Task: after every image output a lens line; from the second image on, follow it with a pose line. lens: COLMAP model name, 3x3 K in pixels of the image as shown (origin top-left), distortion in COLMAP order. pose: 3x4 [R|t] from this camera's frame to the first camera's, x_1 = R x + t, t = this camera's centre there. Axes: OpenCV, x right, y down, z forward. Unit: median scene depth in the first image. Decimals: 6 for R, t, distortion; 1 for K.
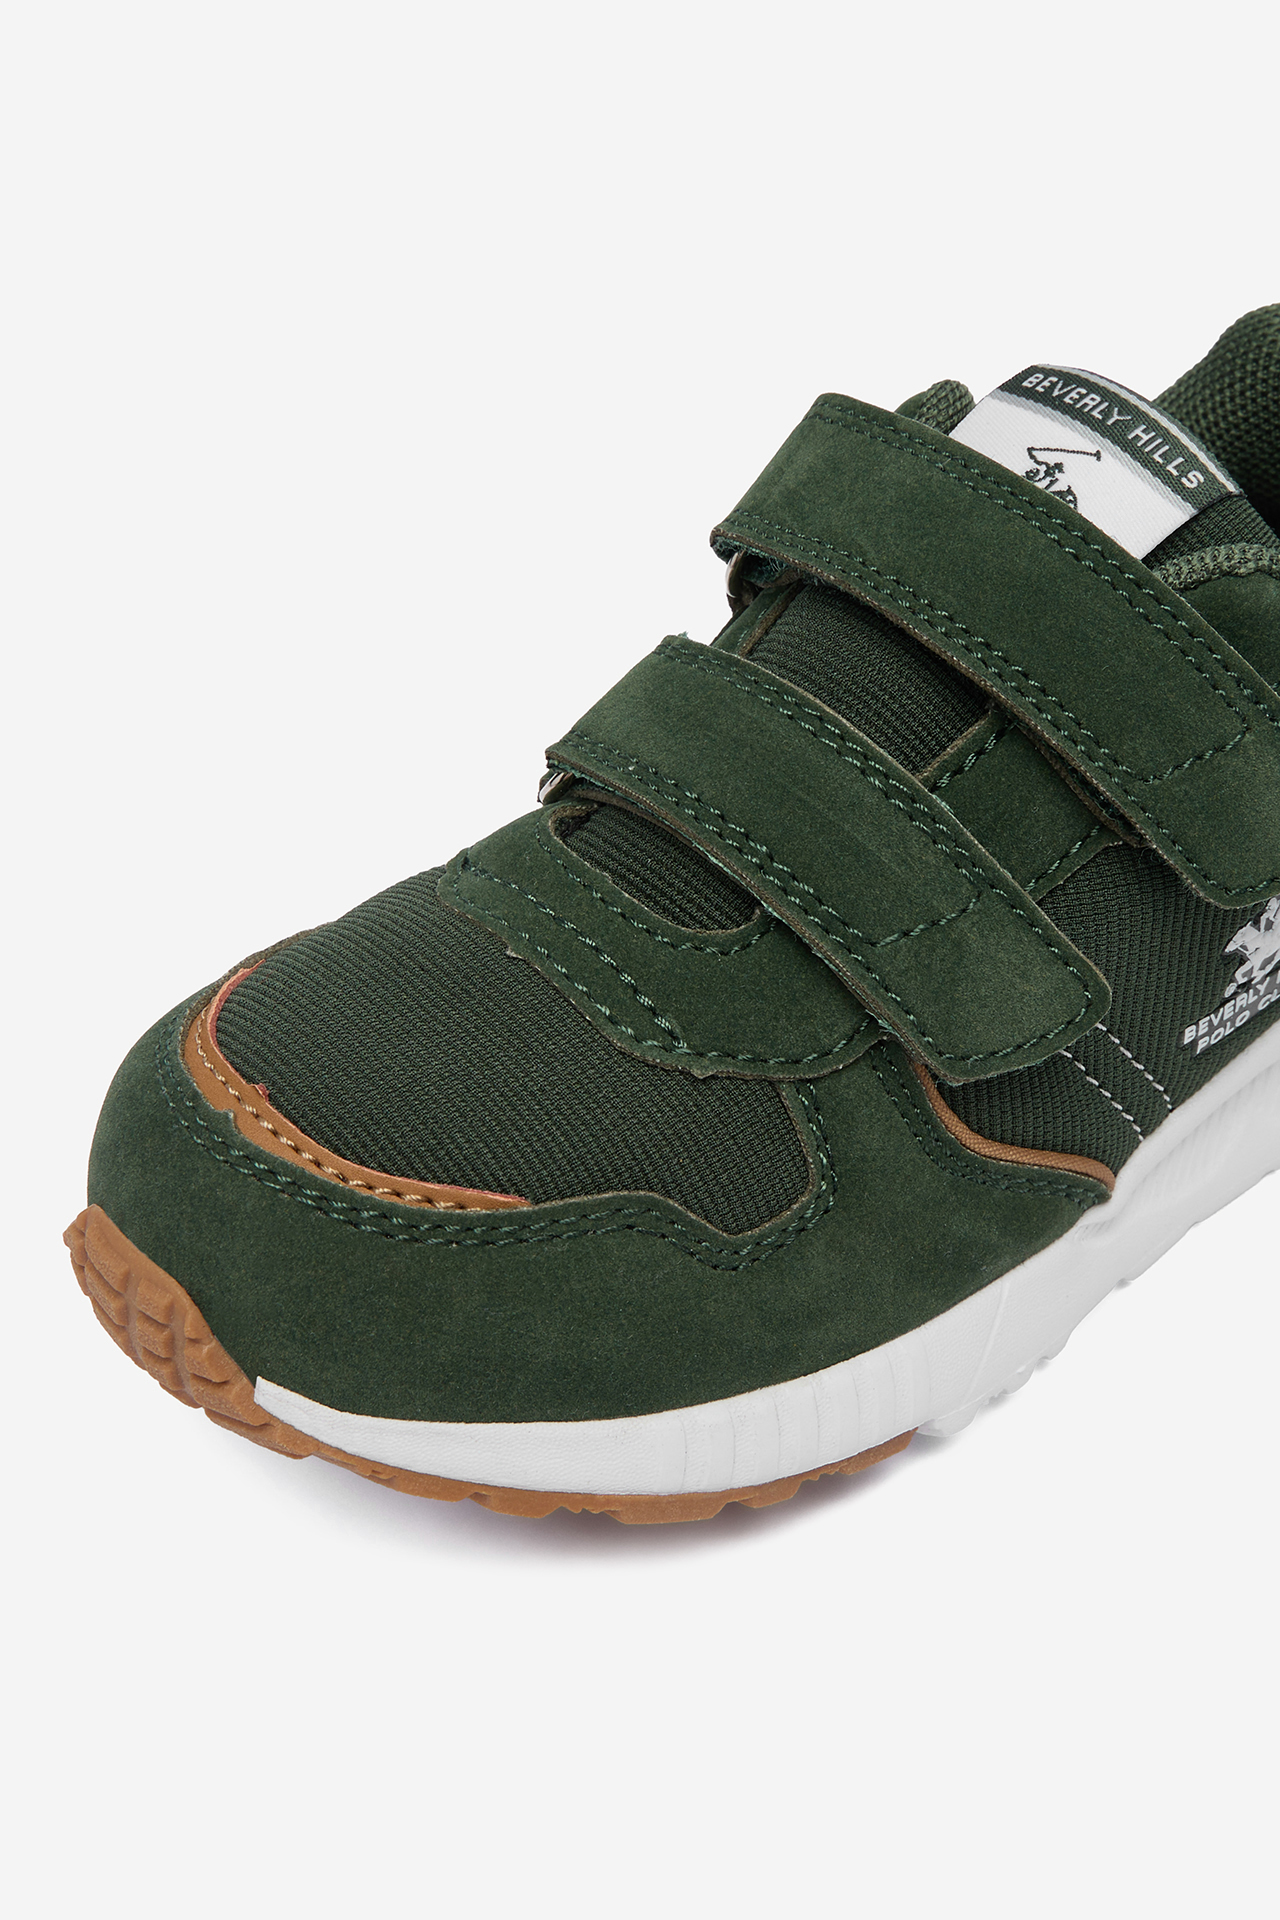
lens RADIAL K [[3023.4, 0, 645.4], [0, 3023.4, 969.8], [0, 0, 1]] dist [0.034908, 0.000000]
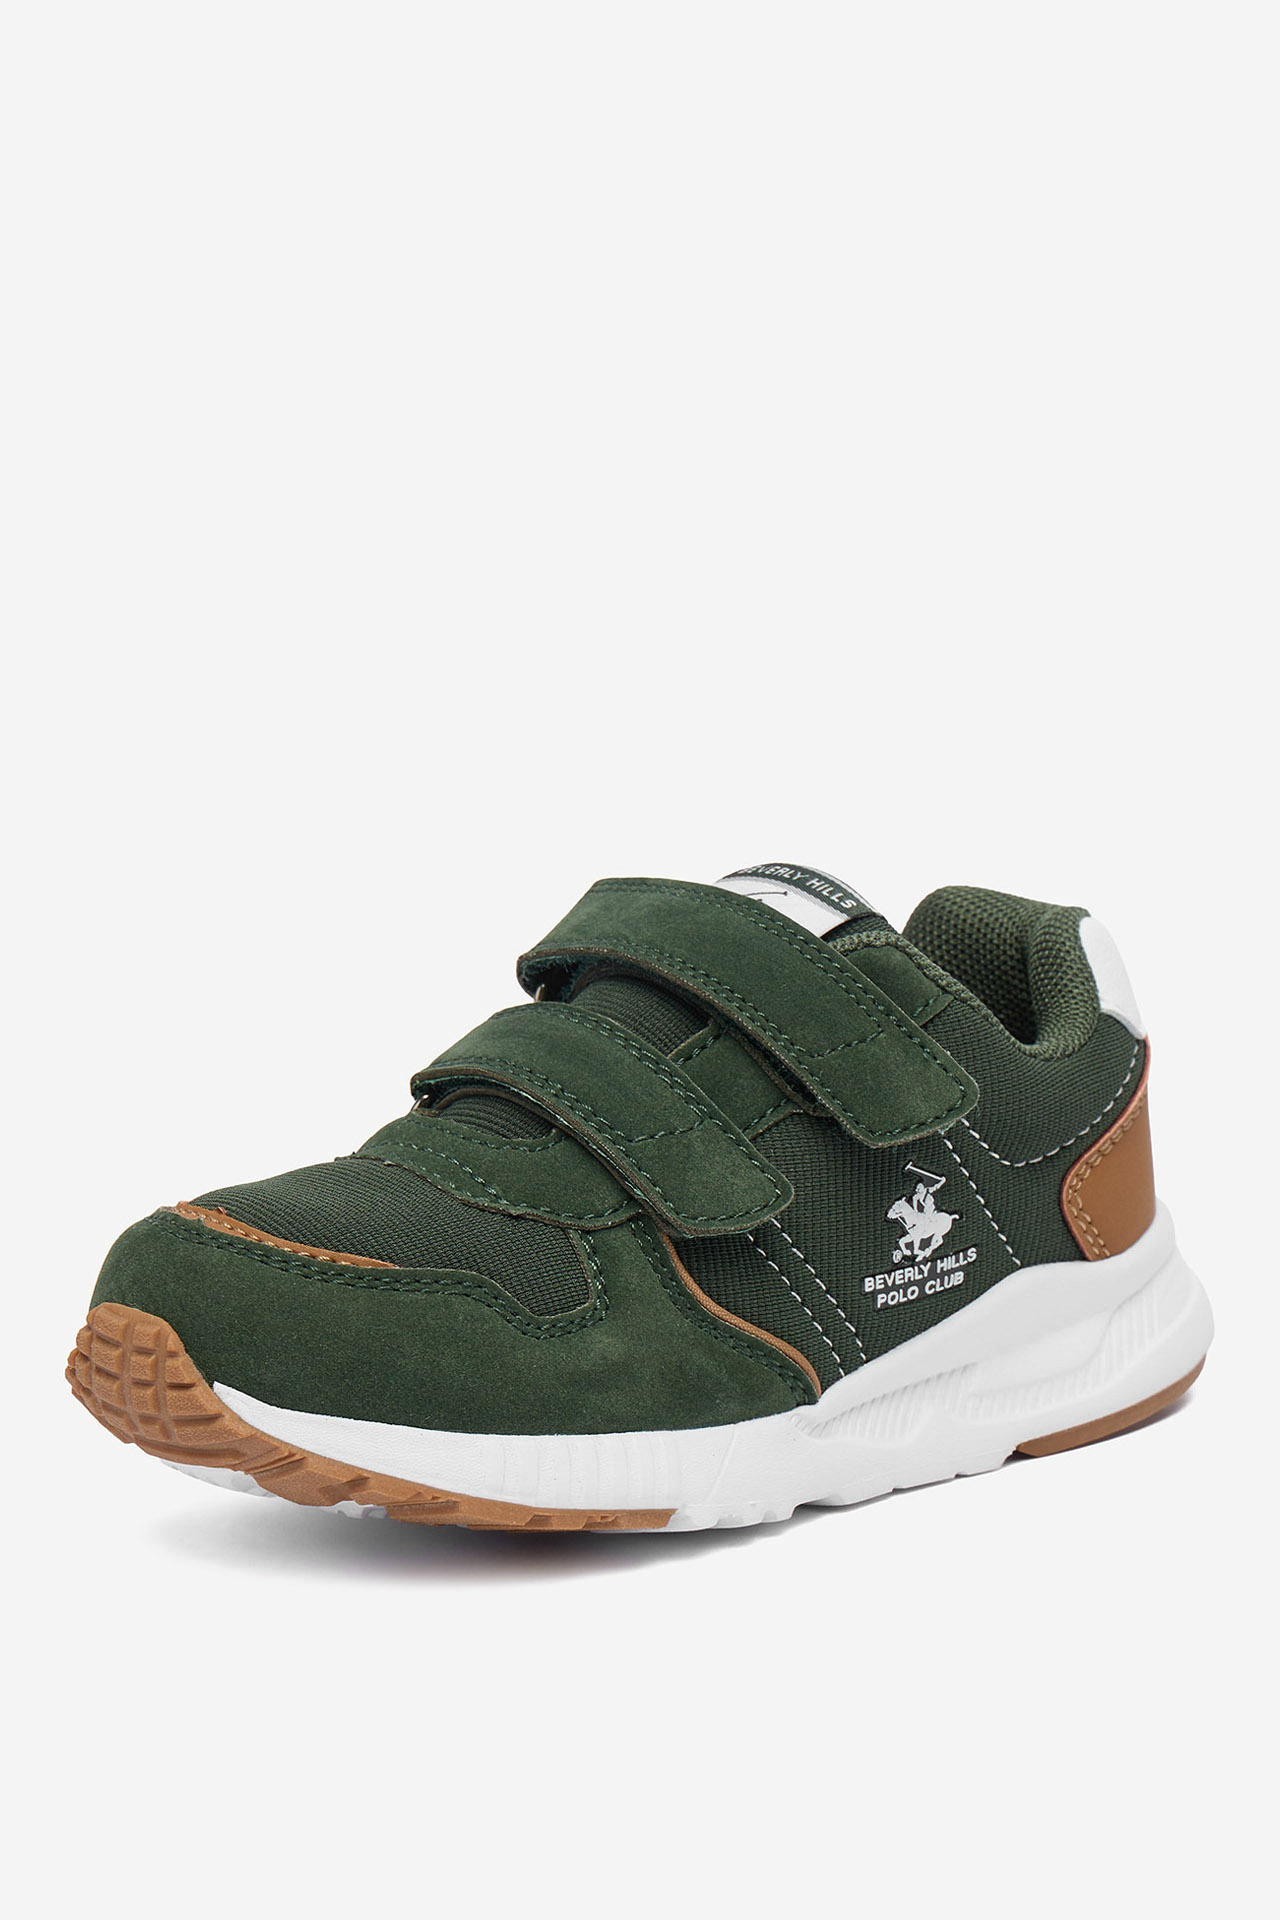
lens RADIAL K [[6423.9, 0, 637.3], [0, 6423.9, 959.6], [0, 0, 1]] dist [1.068387, 0.000000]
pose [[0.999895, 0.001486, 0.014449, 0.031892], [0.005593, 0.878679, -0.477381, 1.421582], [-0.013405, 0.477411, 0.878578, -1.830826]]
